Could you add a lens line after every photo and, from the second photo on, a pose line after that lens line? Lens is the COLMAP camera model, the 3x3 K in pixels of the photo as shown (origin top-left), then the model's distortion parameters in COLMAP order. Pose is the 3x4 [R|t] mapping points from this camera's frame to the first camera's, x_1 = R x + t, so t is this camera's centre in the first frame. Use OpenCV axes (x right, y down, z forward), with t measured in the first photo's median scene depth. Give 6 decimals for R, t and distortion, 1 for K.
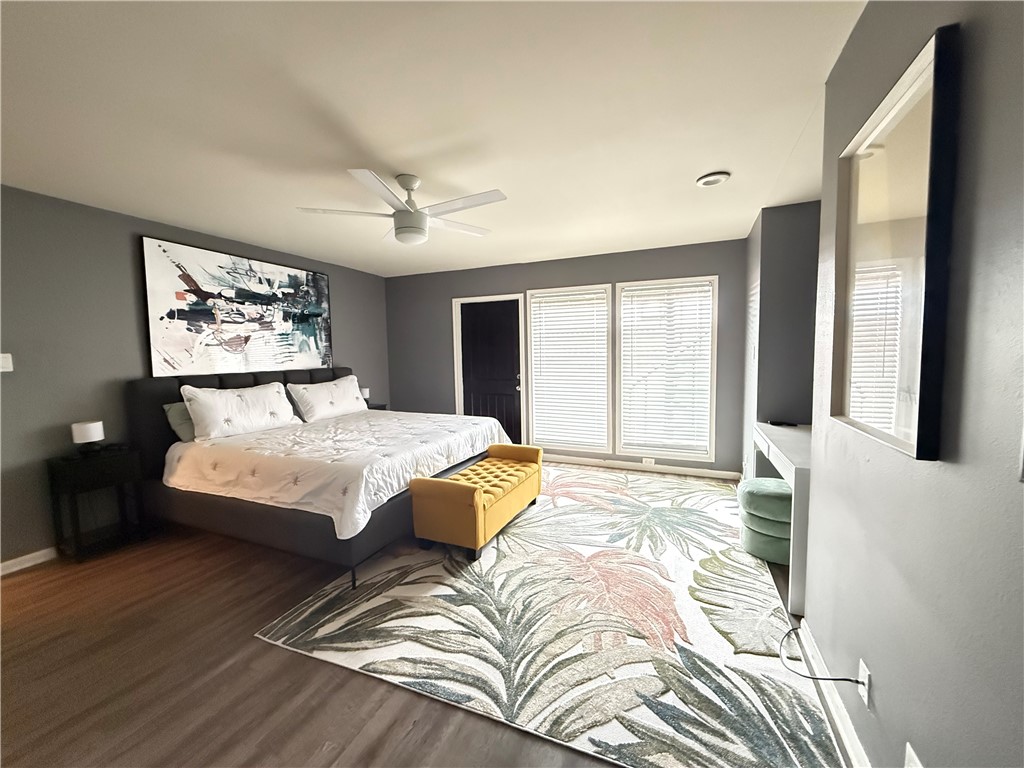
lens RADIAL K [[406.8, 0, 512.3], [0, 406.8, 385.2], [0, 0, 1]] dist [-0.014199, 0.003943]
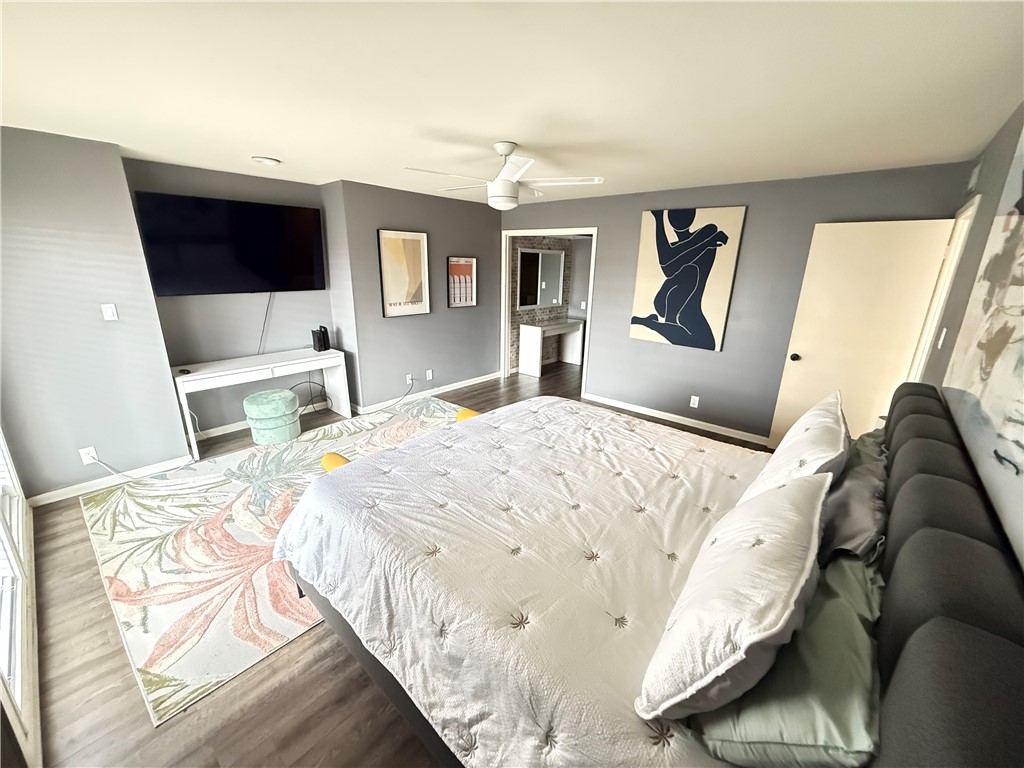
lens RADIAL K [[406.8, 0, 512.3], [0, 406.8, 385.2], [0, 0, 1]] dist [-0.014199, 0.003943]
pose [[-0.950276, -0.089442, 0.298287, -0.432391], [0.023149, 0.934925, 0.354088, -0.200444], [-0.310547, 0.343387, -0.886367, 1.435313]]
